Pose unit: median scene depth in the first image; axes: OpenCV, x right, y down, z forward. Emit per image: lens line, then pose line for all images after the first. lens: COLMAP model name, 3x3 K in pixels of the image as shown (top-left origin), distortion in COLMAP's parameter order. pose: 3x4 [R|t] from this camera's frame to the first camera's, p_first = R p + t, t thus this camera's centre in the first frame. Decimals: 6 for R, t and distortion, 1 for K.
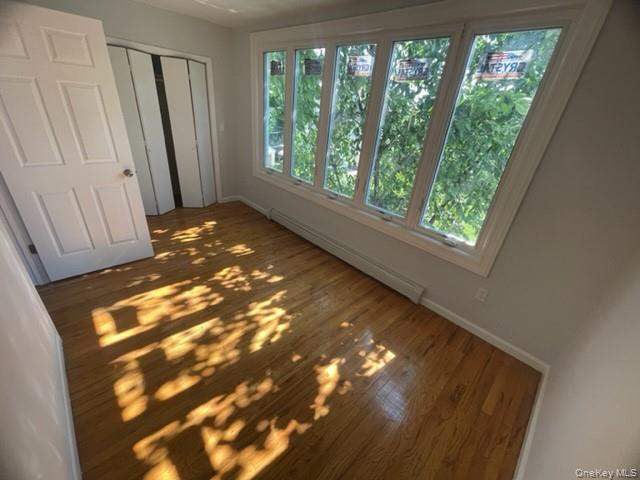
lens RADIAL K [[259.0, 0, 314.5], [0, 259.0, 244.0], [0, 0, 1]] dist [-0.001050, 0.001312]
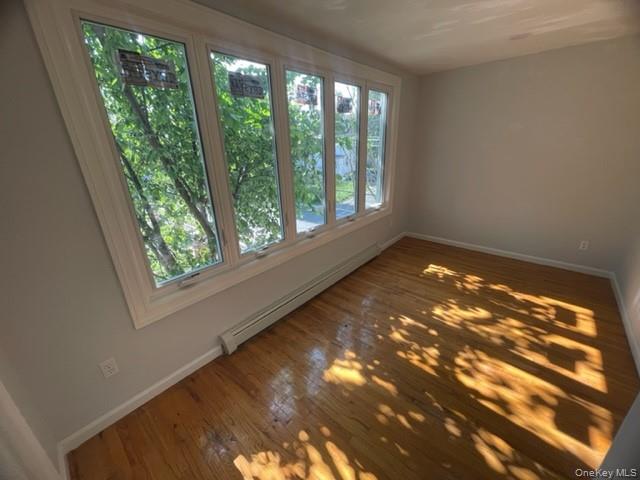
lens RADIAL K [[259.0, 0, 315.3], [0, 259.0, 235.7], [0, 0, 1]] dist [-0.001050, 0.001312]
pose [[-0.094006, -0.411609, 0.906499, -0.807119], [0.481177, 0.778336, 0.403313, -0.580794], [-0.871569, 0.474100, 0.124889, 0.967007]]
